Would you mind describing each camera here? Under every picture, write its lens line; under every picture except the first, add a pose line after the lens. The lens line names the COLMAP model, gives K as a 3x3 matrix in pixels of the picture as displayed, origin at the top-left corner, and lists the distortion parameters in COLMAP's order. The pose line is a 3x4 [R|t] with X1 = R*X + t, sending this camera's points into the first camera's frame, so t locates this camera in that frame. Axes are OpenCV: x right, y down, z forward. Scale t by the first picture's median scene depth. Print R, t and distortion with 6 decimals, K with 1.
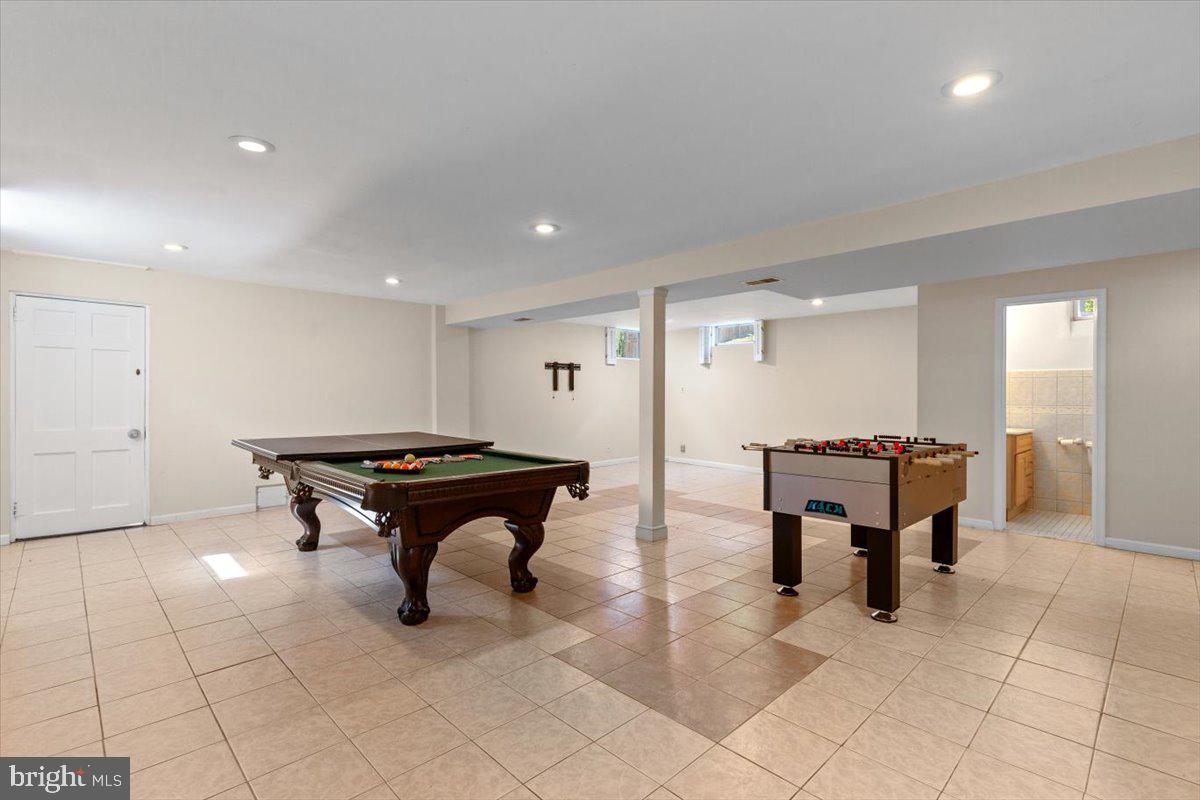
lens RADIAL K [[546.7, 0, 604.8], [0, 546.7, 400.8], [0, 0, 1]] dist [0.010407, 0.001012]
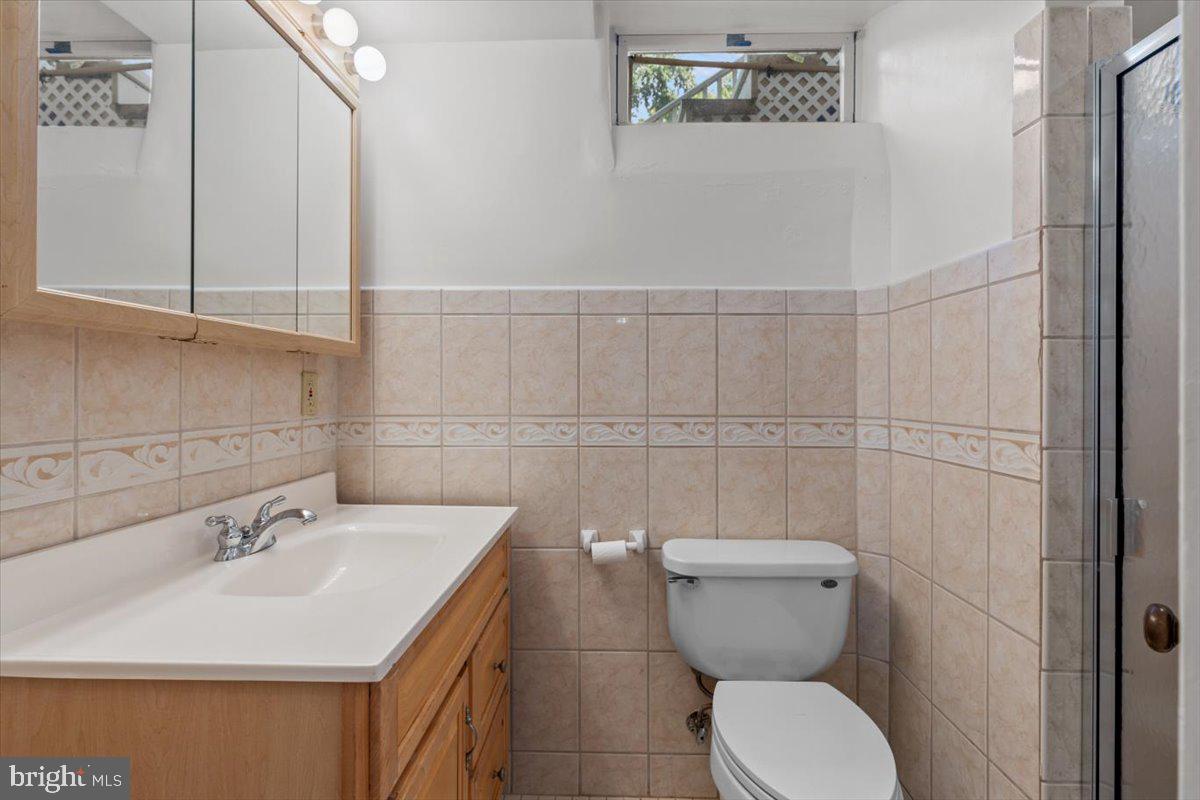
lens RADIAL K [[546.7, 0, 602.0], [0, 546.7, 396.6], [0, 0, 1]] dist [0.010407, 0.001012]
pose [[0.719584, -0.004228, 0.694393, 0.644499], [0.007088, 0.999974, -0.001257, -0.000390], [-0.694369, 0.005826, 0.719595, 0.801620]]
